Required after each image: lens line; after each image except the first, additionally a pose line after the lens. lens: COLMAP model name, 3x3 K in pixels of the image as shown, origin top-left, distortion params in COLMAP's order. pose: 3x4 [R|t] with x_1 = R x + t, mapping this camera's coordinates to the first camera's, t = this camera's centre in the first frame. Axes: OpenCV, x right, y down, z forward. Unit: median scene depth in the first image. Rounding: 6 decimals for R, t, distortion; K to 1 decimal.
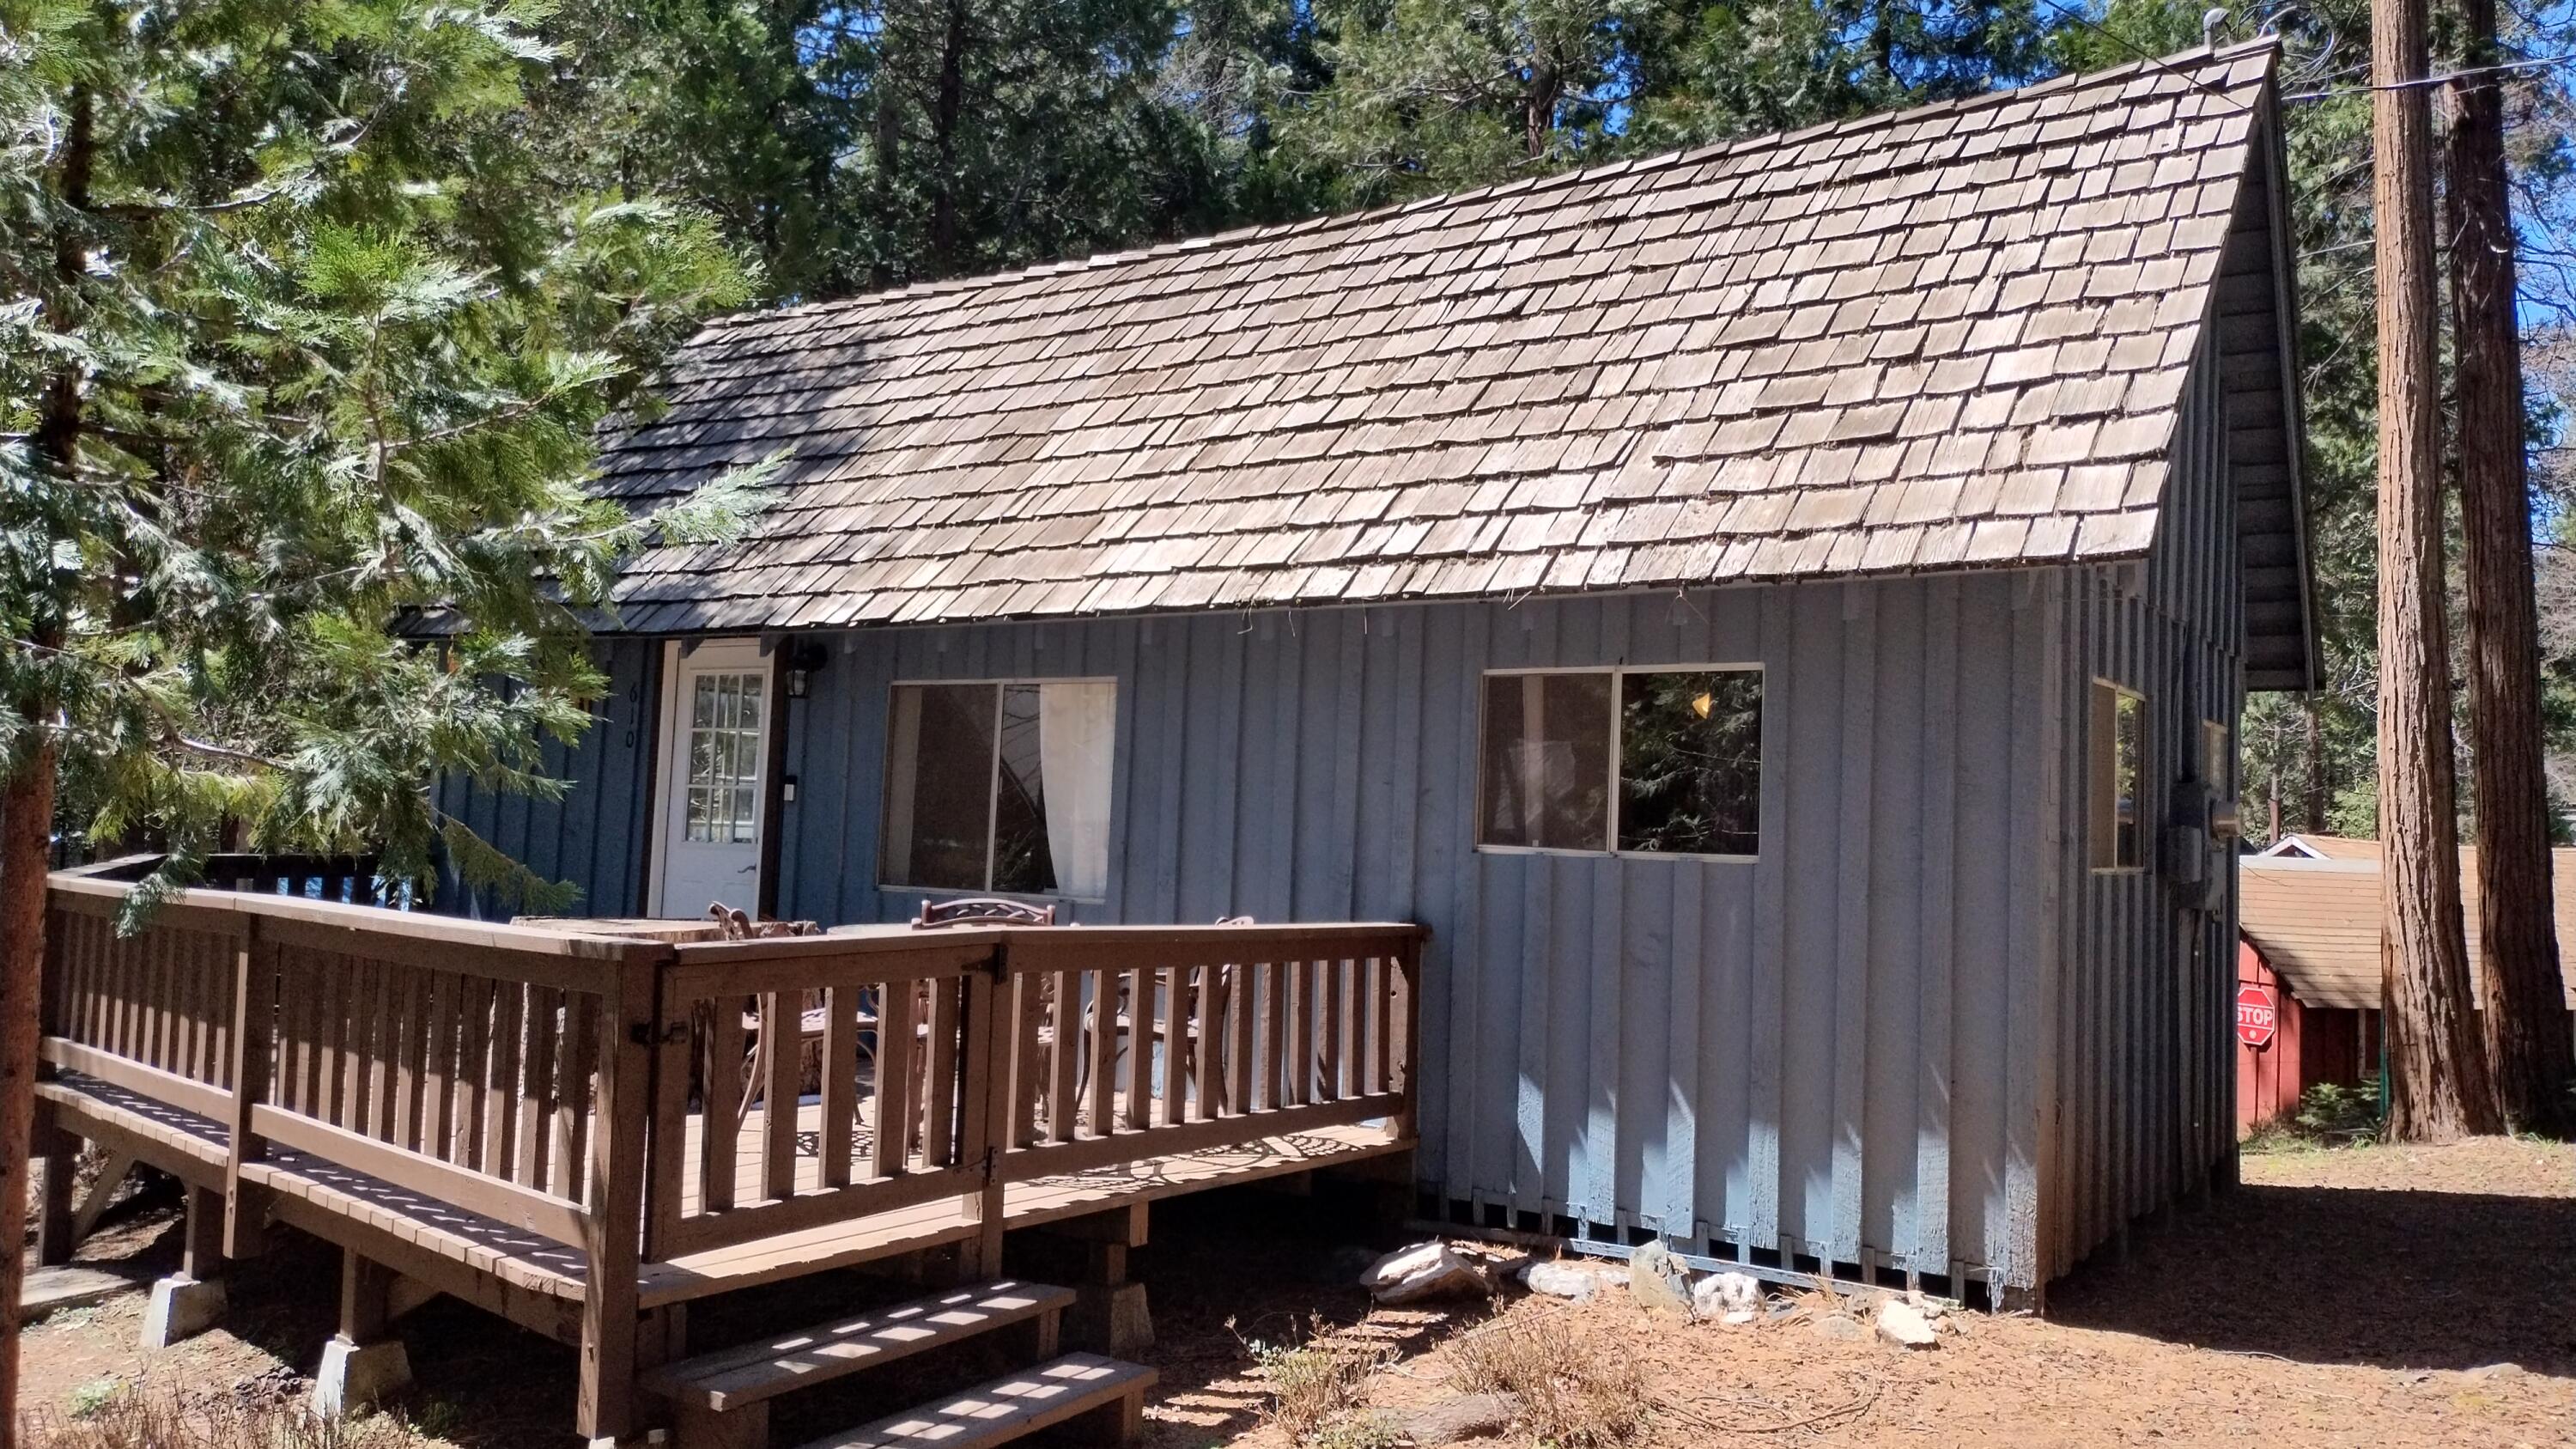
lens RADIAL K [[1907.8, 0, 1288.8], [0, 1907.8, 720.4], [0, 0, 1]] dist [0.090017, -0.138582]
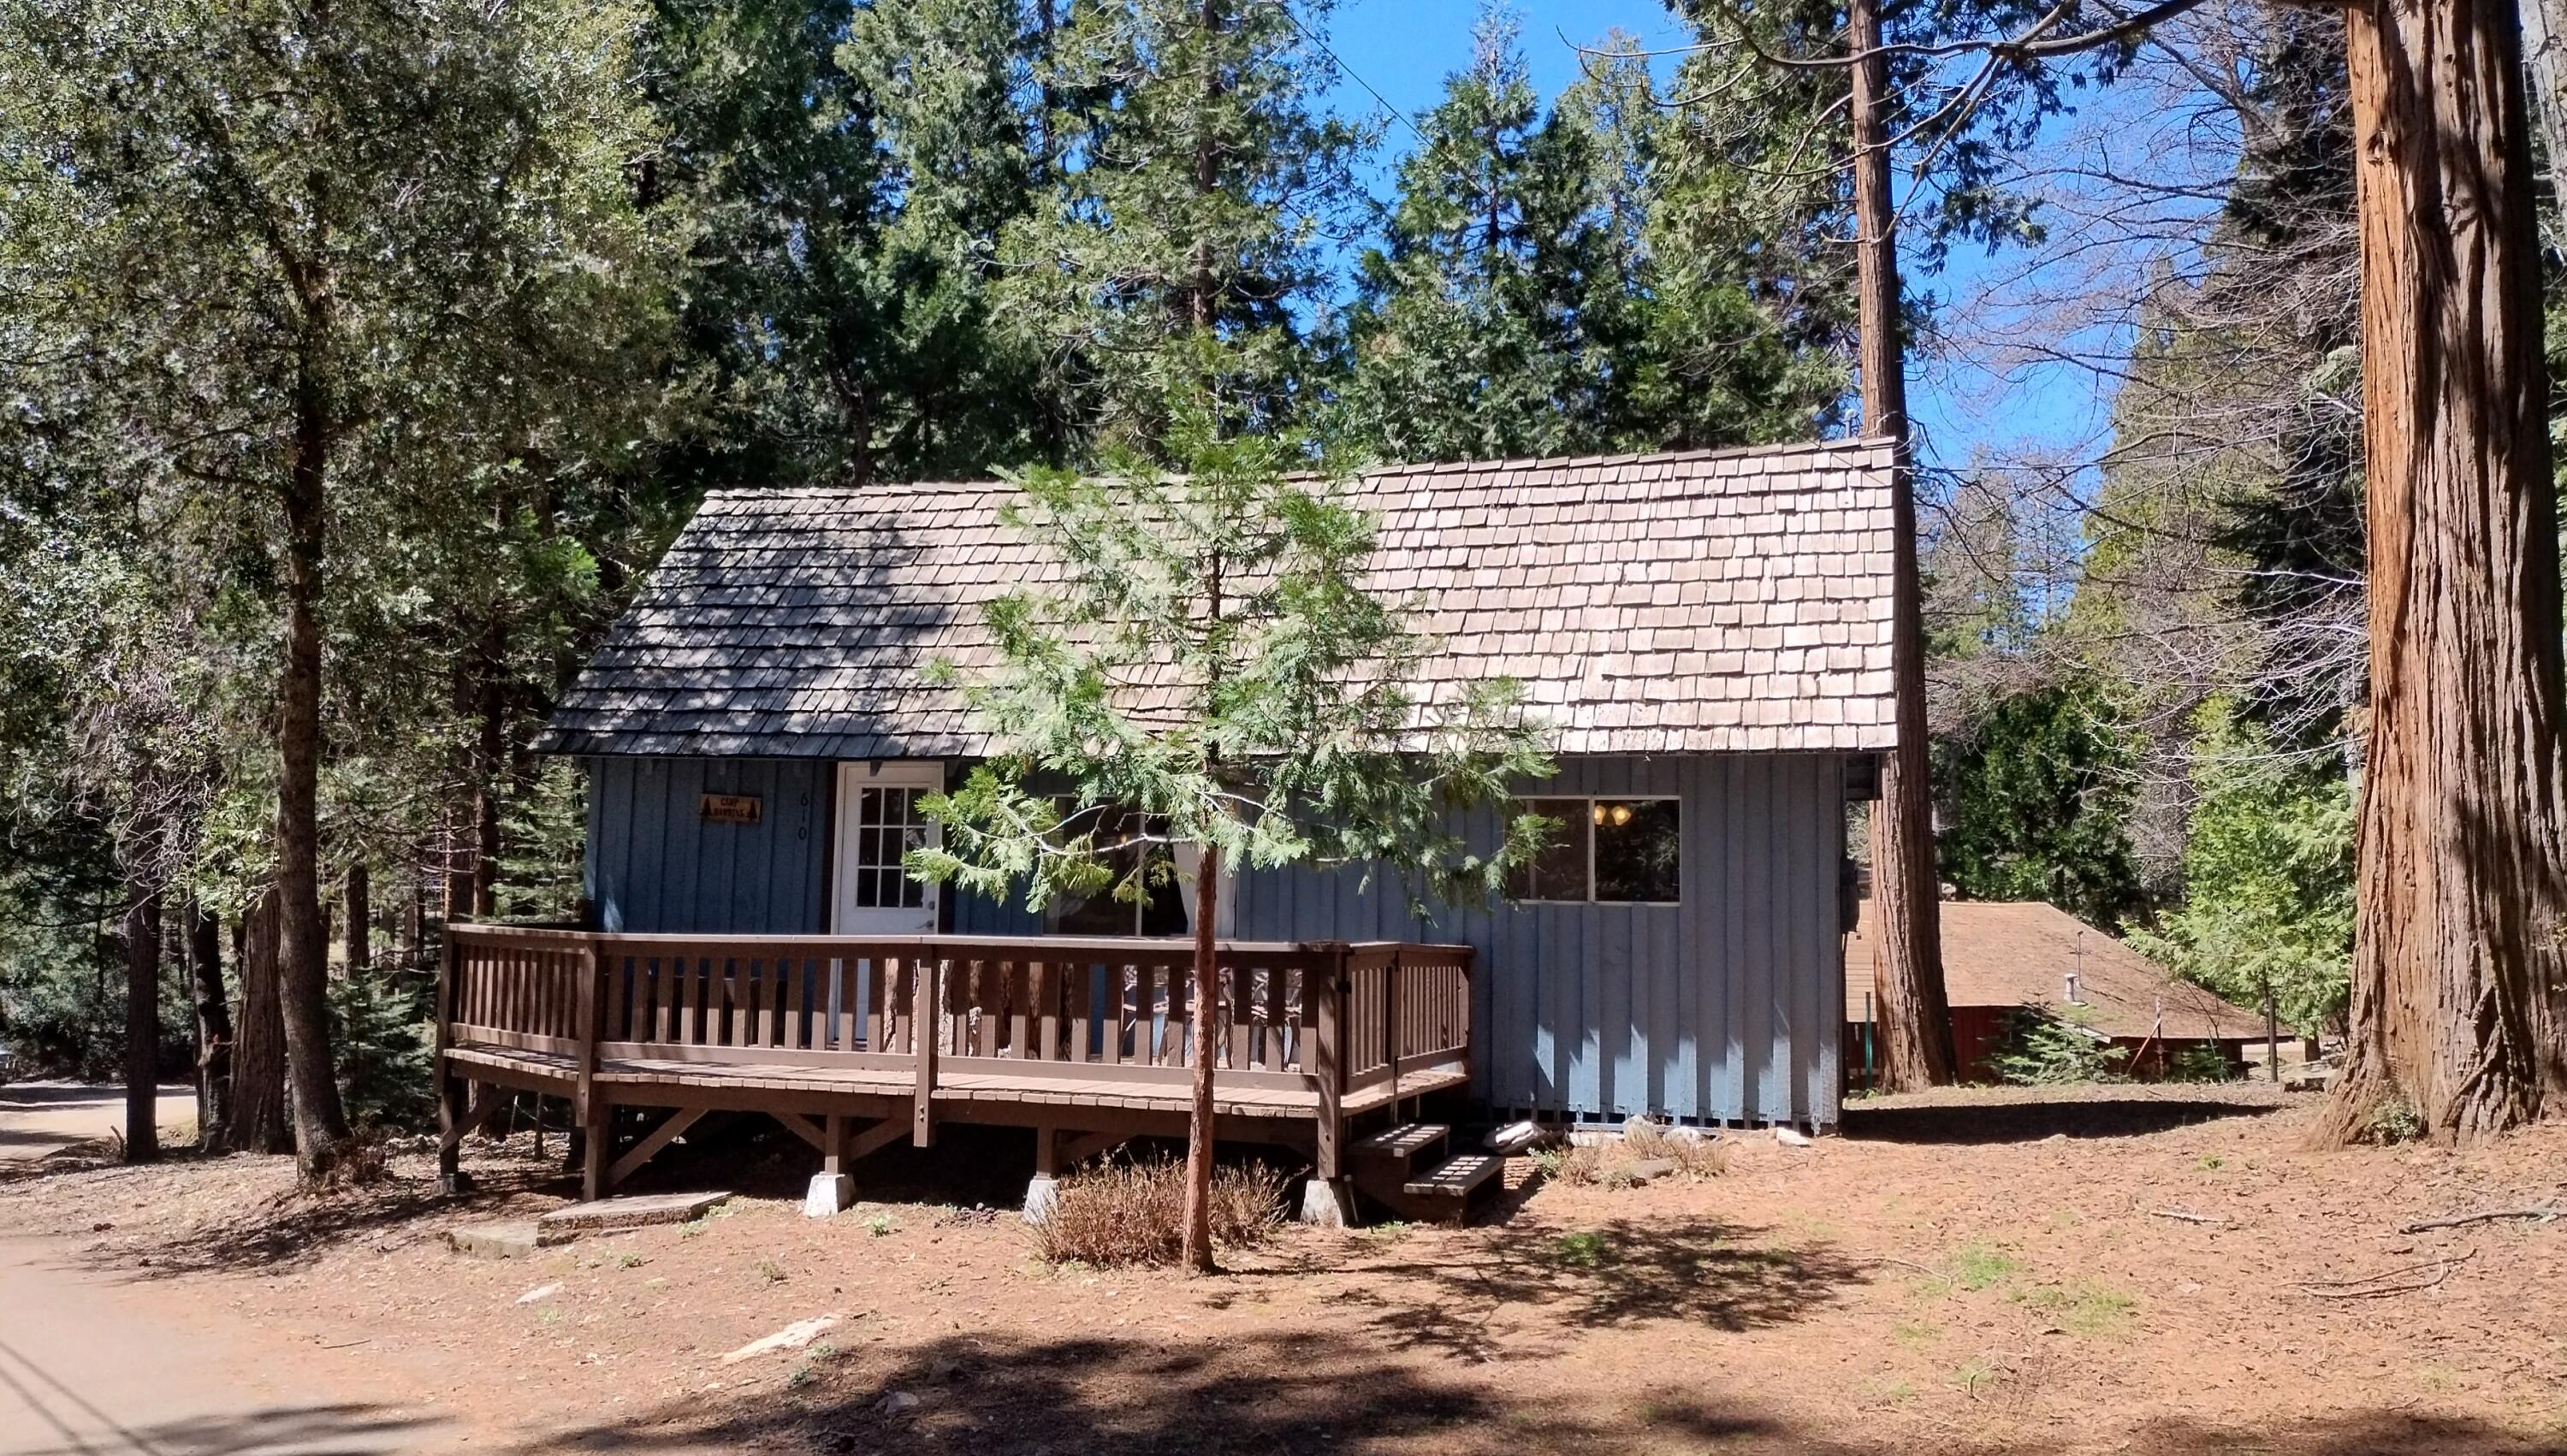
lens RADIAL K [[1925.4, 0, 1283.2], [0, 1925.4, 747.7], [0, 0, 1]] dist [0.087315, 0.000983]
pose [[0.957014, 0.010935, 0.289836, -0.545357], [-0.004949, 0.999759, -0.021380, -0.029374], [-0.290000, 0.019027, 0.956838, -0.544428]]
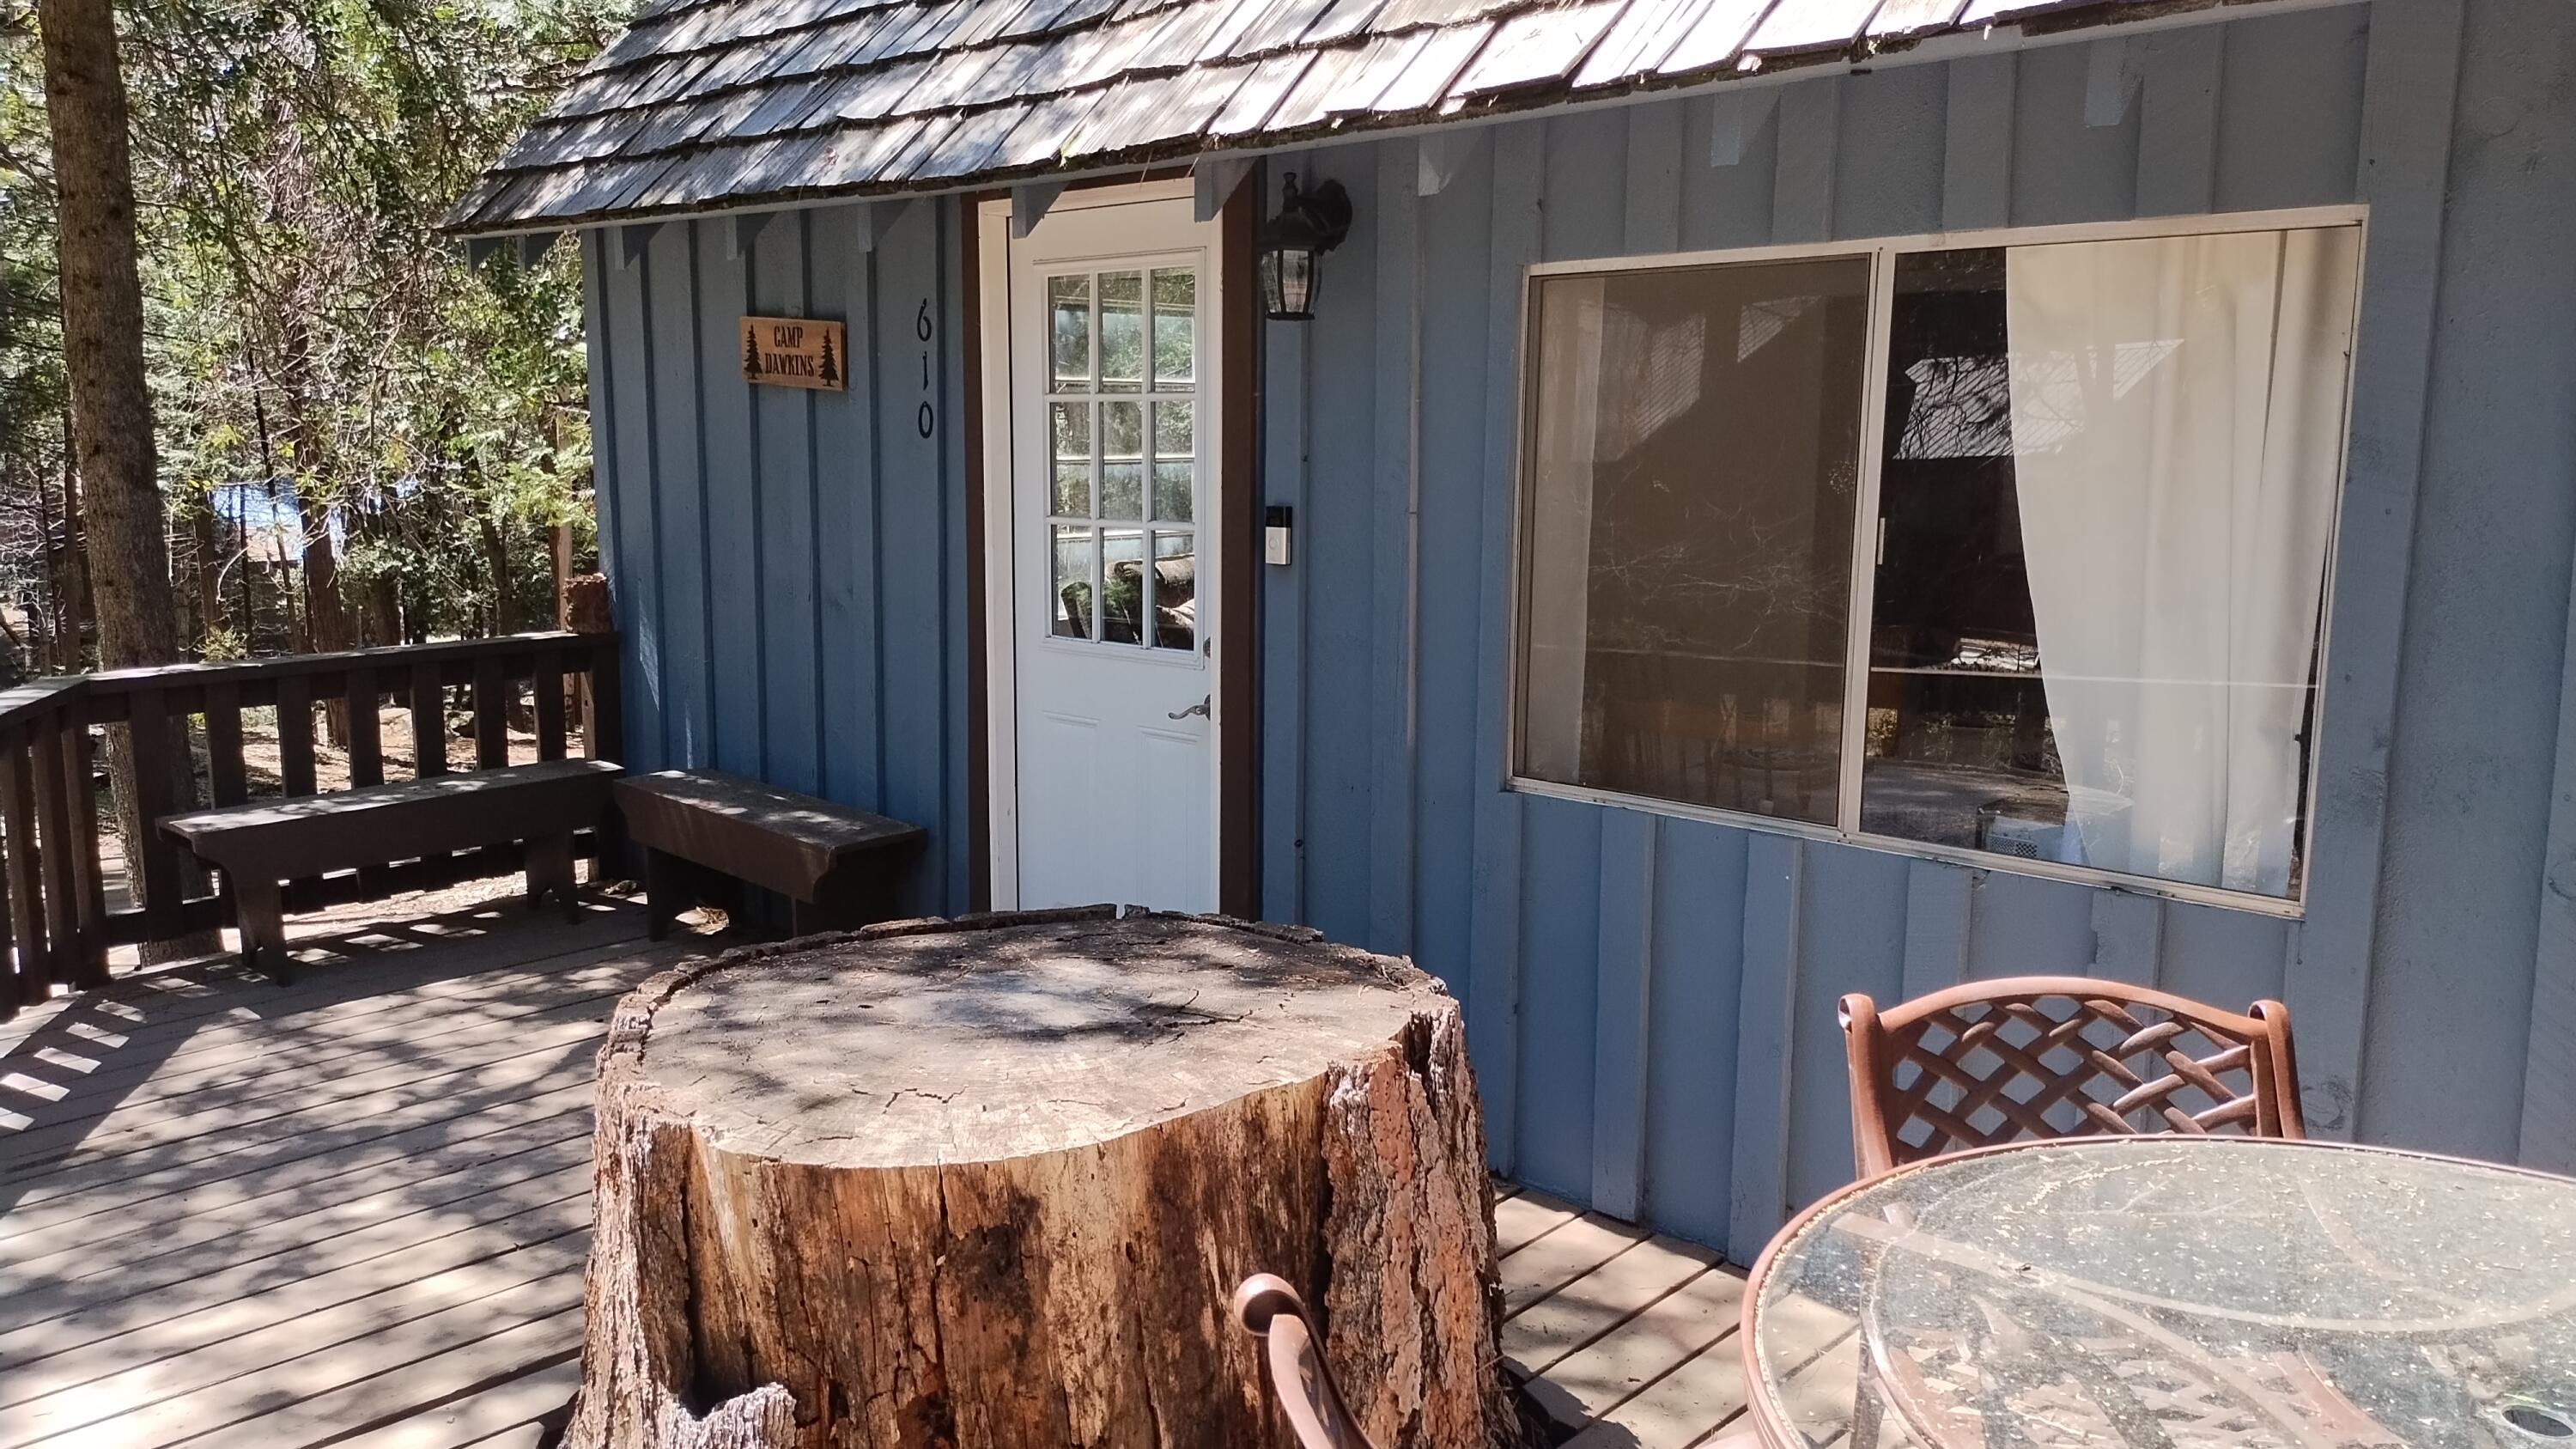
lens RADIAL K [[1907.8, 0, 1288.8], [0, 1907.8, 720.4], [0, 0, 1]] dist [0.090017, -0.138582]
pose [[0.983692, -0.006957, -0.179725, -0.213785], [0.044764, 0.977279, 0.207177, -0.015024], [0.174200, -0.211844, 0.961653, 0.685582]]
